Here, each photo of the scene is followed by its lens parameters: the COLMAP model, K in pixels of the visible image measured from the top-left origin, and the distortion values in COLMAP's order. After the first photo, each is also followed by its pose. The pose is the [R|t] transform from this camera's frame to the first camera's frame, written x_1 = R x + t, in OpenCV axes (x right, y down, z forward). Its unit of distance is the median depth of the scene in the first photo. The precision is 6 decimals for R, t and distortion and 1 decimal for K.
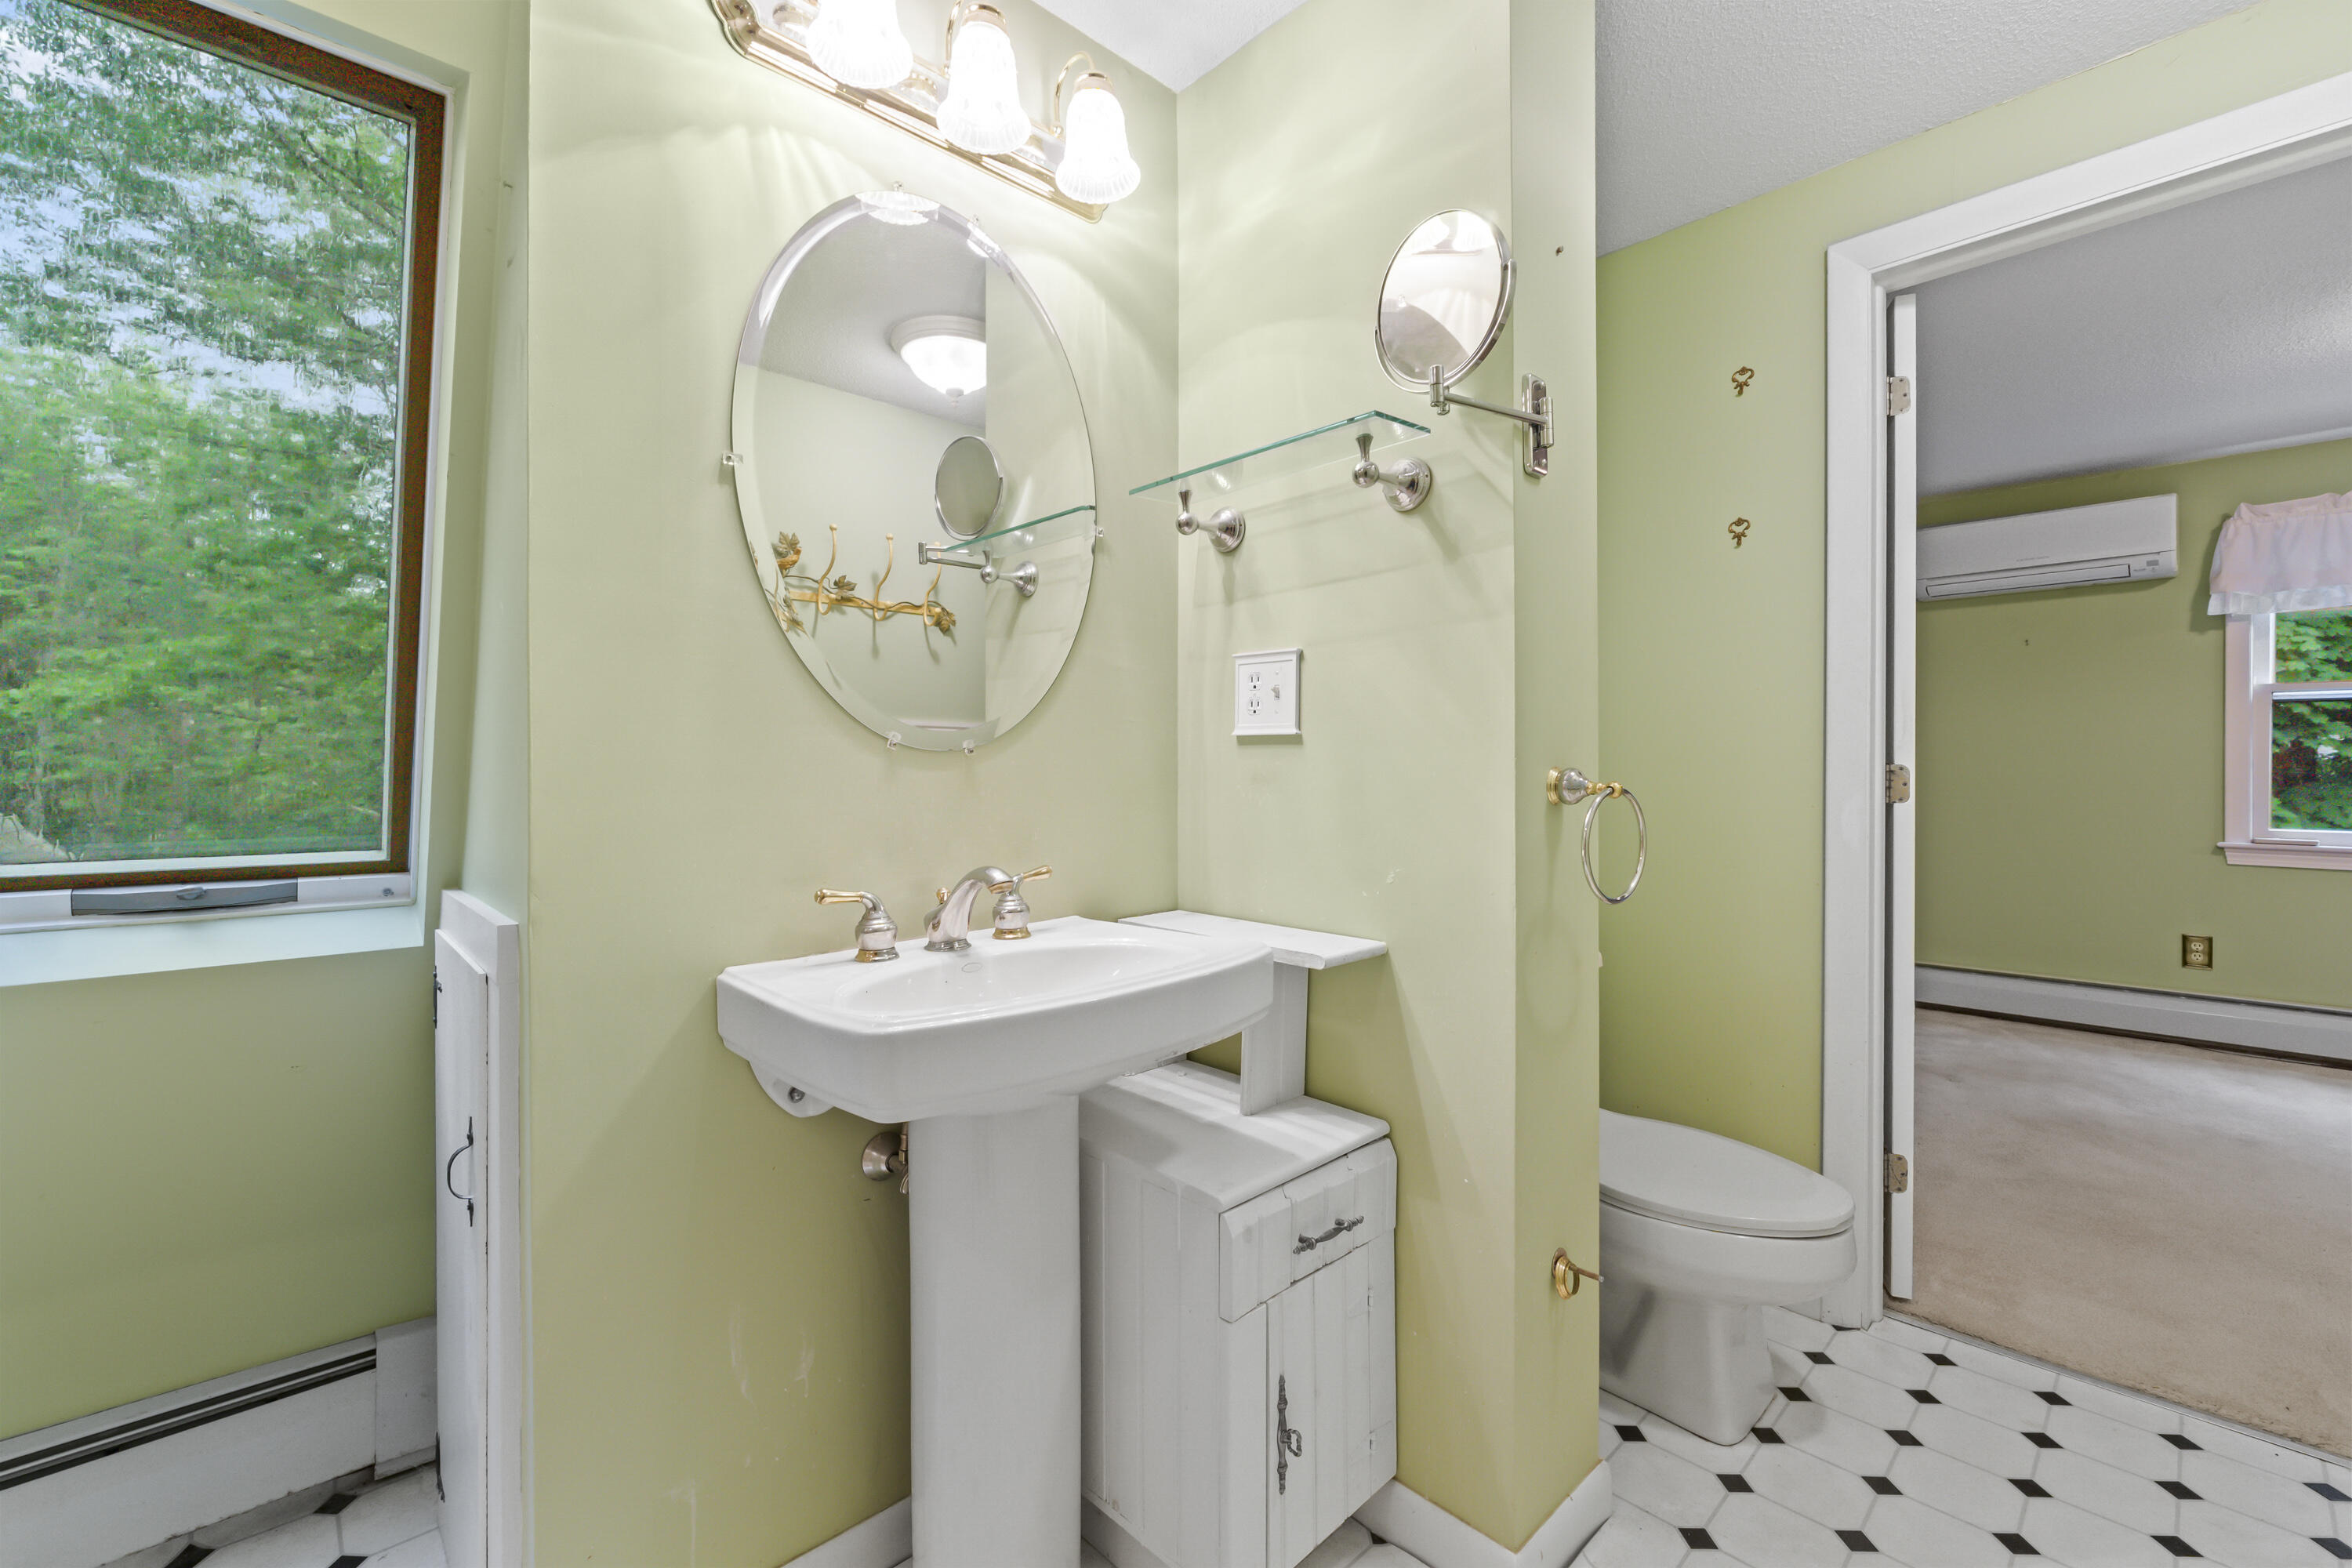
lens RADIAL K [[978.1, 0, 1179.1], [0, 978.1, 772.9], [0, 0, 1]] dist [-0.004485, 0.000087]
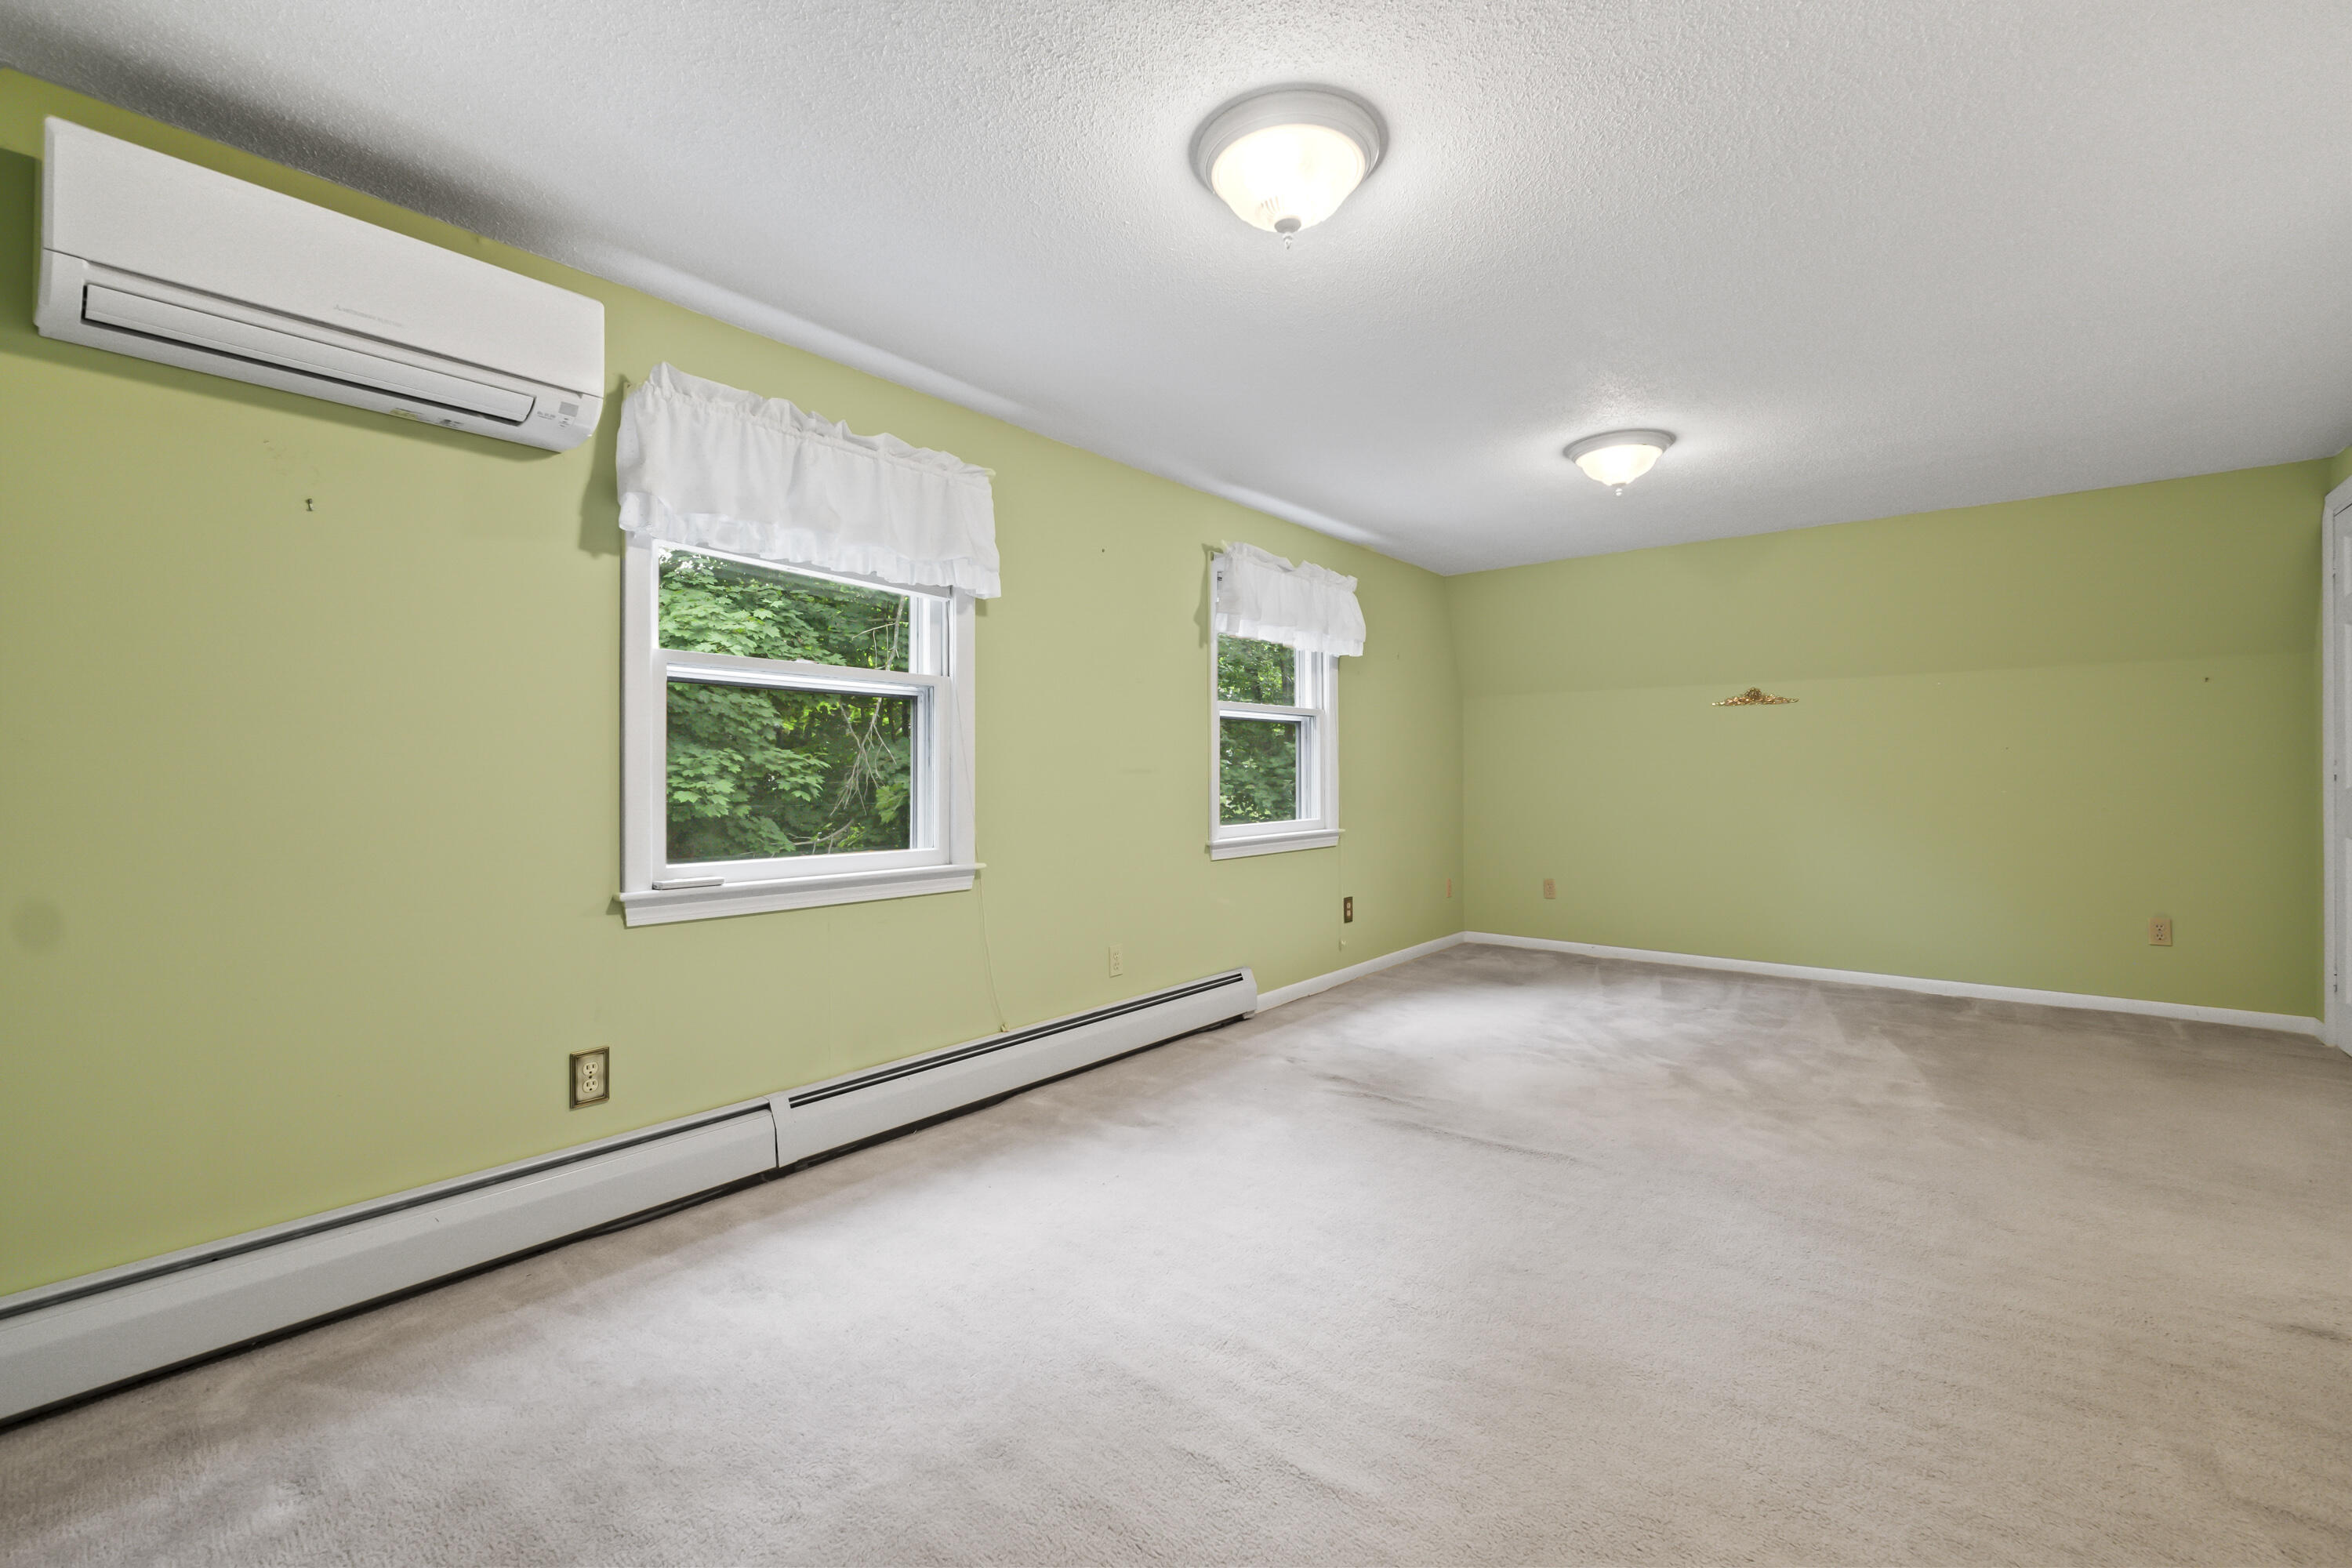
lens RADIAL K [[978.1, 0, 1178.9], [0, 978.1, 778.0], [0, 0, 1]] dist [-0.004485, 0.000087]
pose [[-0.130178, 0.004048, 0.991482, 0.397857], [0.000441, 0.999992, -0.004025, -0.000534], [-0.991490, -0.000087, -0.130179, 0.721986]]
